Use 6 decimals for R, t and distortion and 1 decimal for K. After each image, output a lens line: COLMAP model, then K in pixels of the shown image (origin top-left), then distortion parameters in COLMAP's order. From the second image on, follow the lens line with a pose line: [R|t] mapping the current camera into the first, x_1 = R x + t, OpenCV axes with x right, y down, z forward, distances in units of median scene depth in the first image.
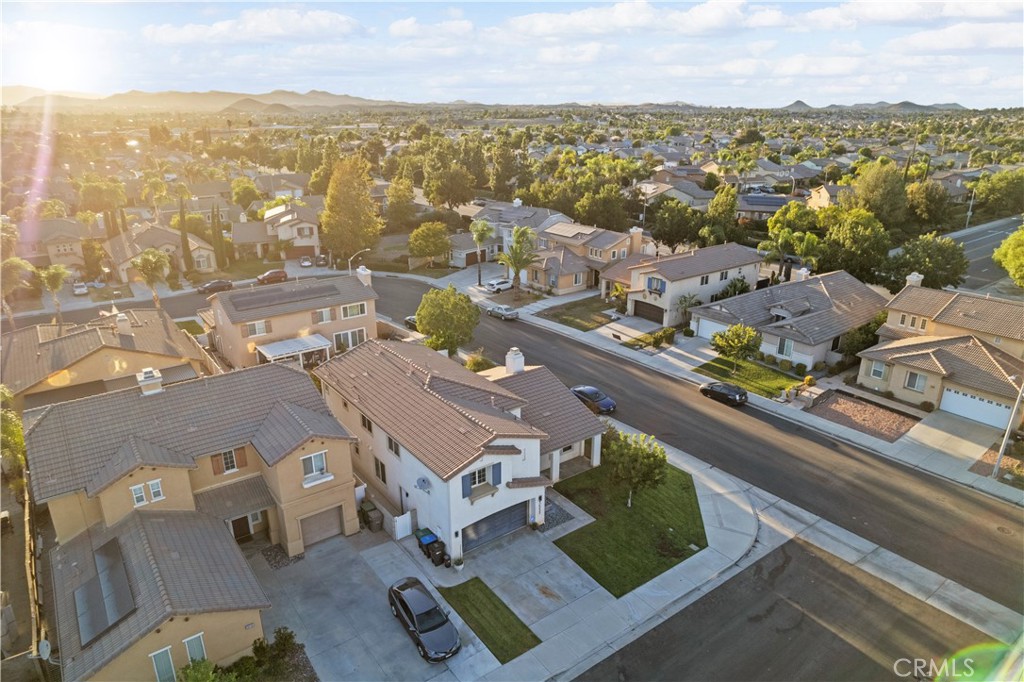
lens RADIAL K [[655.1, 0, 512.2], [0, 655.1, 346.2], [0, 0, 1]] dist [-0.066698, 0.056820]
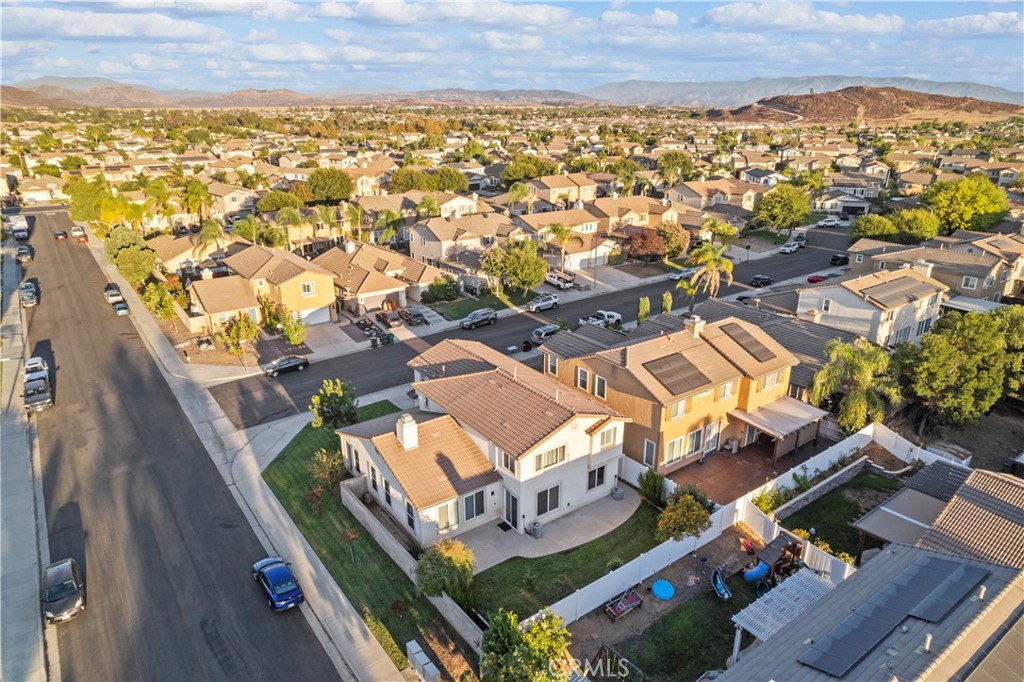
lens RADIAL K [[655.1, 0, 515.0], [0, 655.1, 347.0], [0, 0, 1]] dist [-0.066698, 0.056820]
pose [[-0.999936, -0.000971, 0.011264, -0.110906], [0.006565, 0.761299, 0.648368, -0.462259], [-0.009205, 0.648401, -0.761243, 1.182019]]
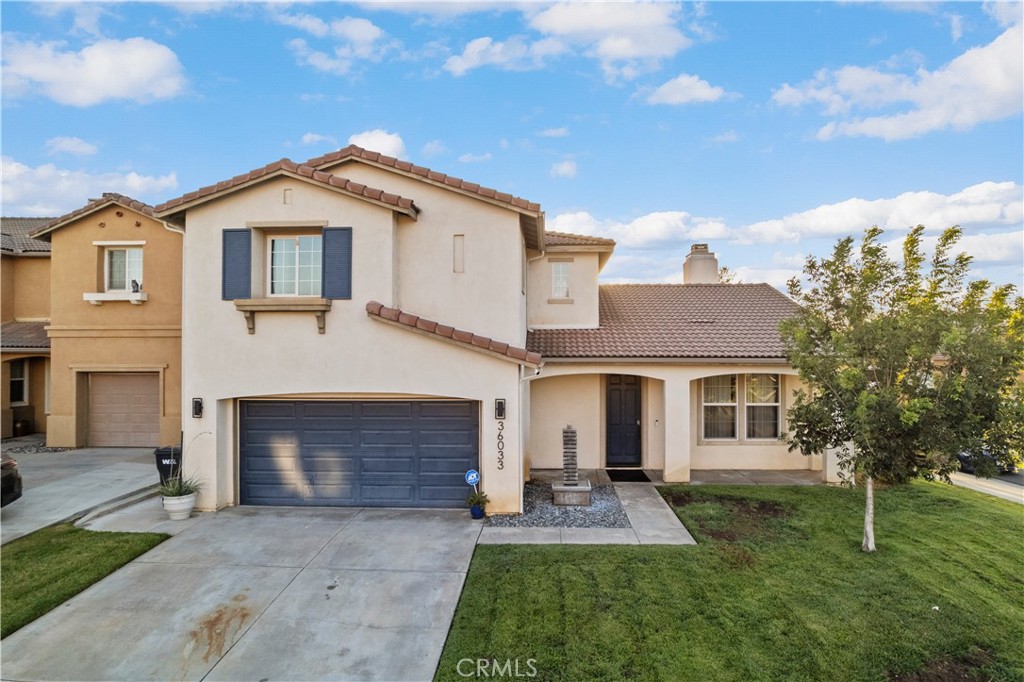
lens RADIAL K [[655.1, 0, 518.6], [0, 655.1, 345.3], [0, 0, 1]] dist [-0.066698, 0.056820]
pose [[0.774282, -0.014131, -0.632683, 0.147270], [-0.214559, 0.934675, -0.283454, 0.172079], [0.595358, 0.355221, 0.720671, 0.452445]]
